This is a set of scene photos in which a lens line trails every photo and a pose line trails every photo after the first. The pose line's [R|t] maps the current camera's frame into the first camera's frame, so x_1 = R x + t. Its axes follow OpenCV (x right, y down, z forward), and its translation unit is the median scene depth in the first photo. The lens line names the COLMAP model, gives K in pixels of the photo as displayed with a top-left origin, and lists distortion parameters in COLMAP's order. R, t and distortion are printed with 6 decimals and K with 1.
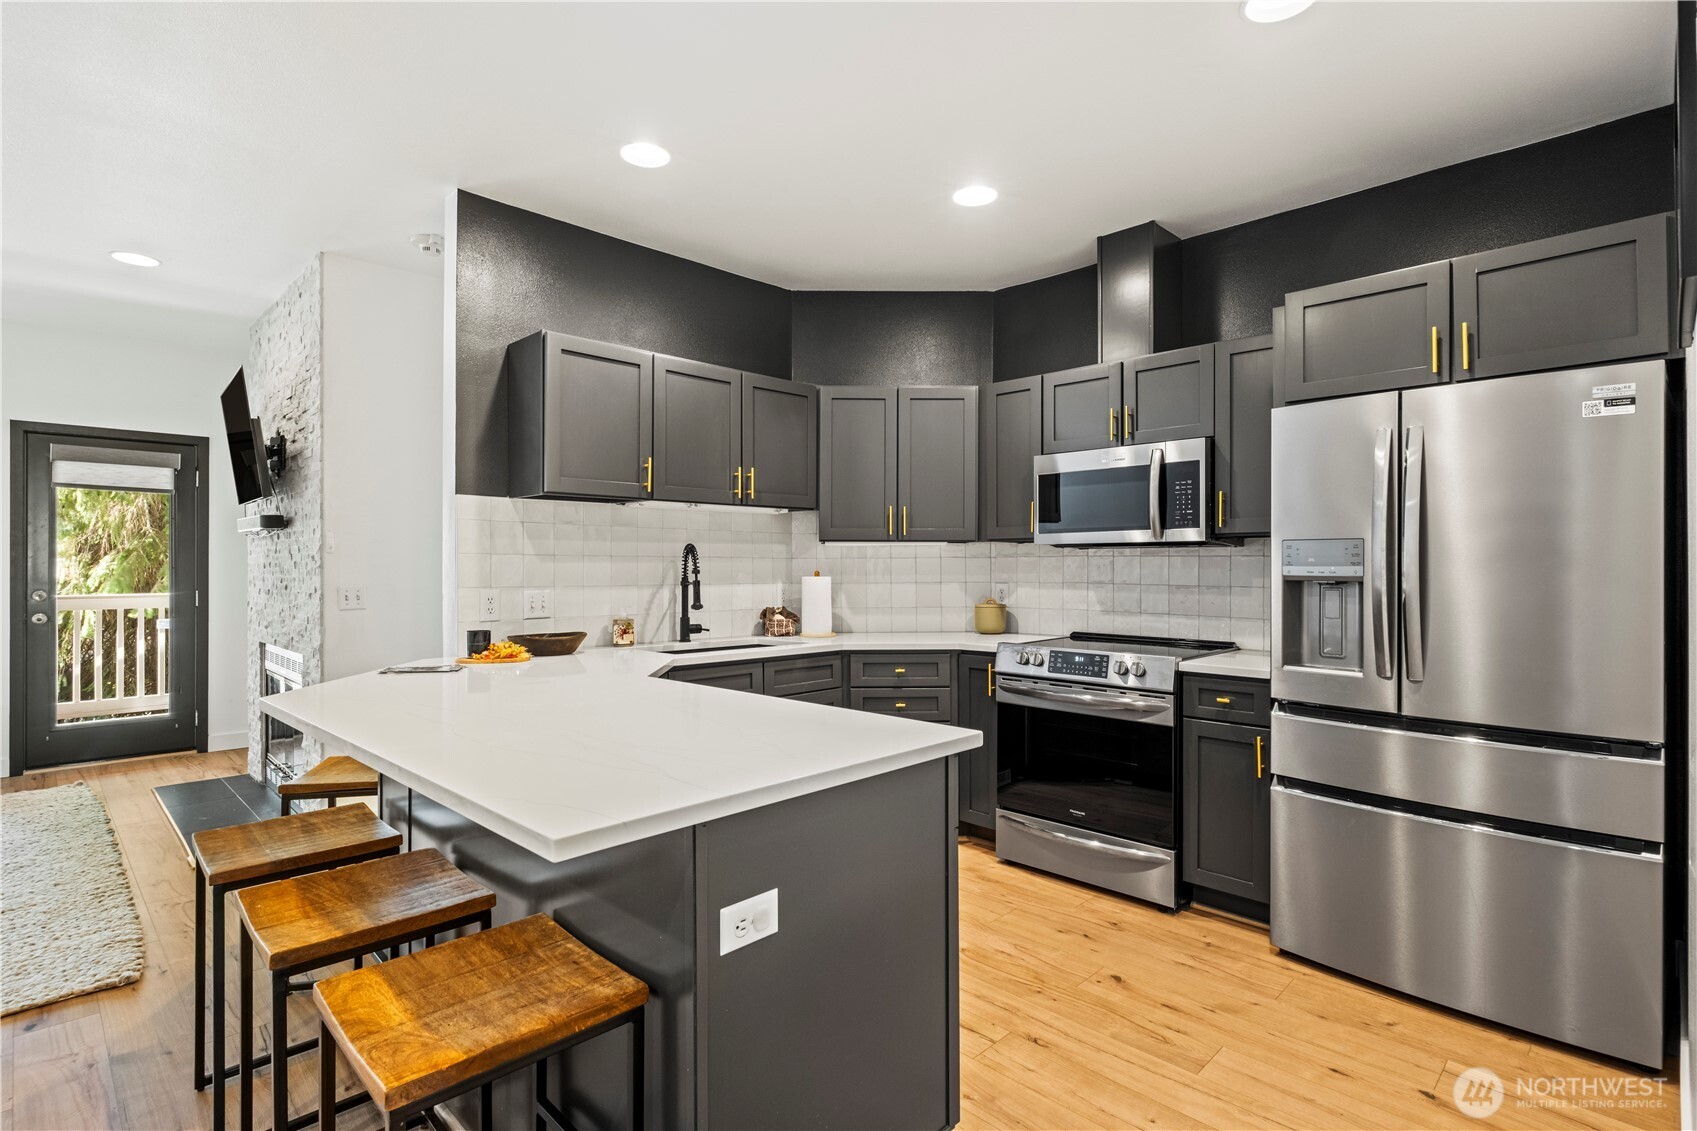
lens RADIAL K [[824.0, 0, 843.0], [0, 824.0, 563.9], [0, 0, 1]] dist [0.006553, 0.000357]
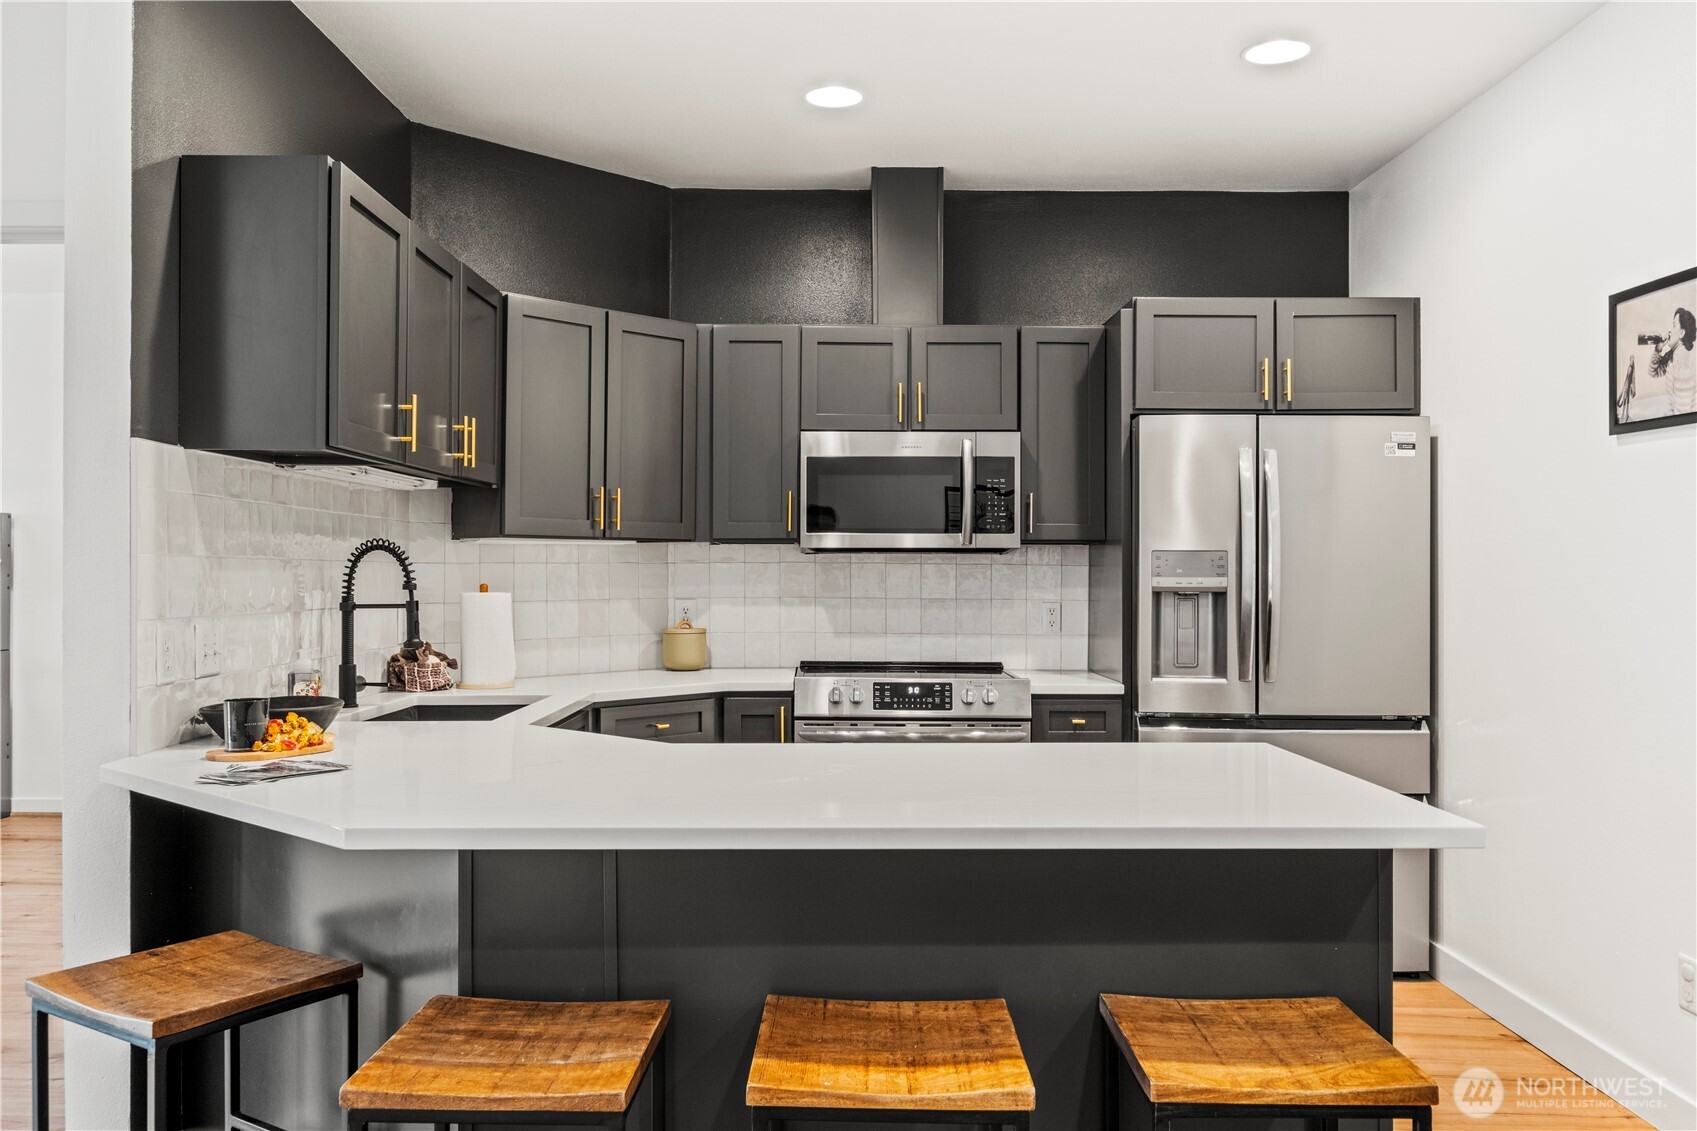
lens RADIAL K [[1353.1, 0, 845.8], [0, 1353.1, 565.0], [0, 0, 1]] dist [-0.005542, -0.000429]
pose [[0.708246, 0.004860, 0.705949, -0.708352], [-0.003933, 0.999988, -0.002940, -0.004554], [-0.705955, -0.000694, 0.708257, 0.096611]]
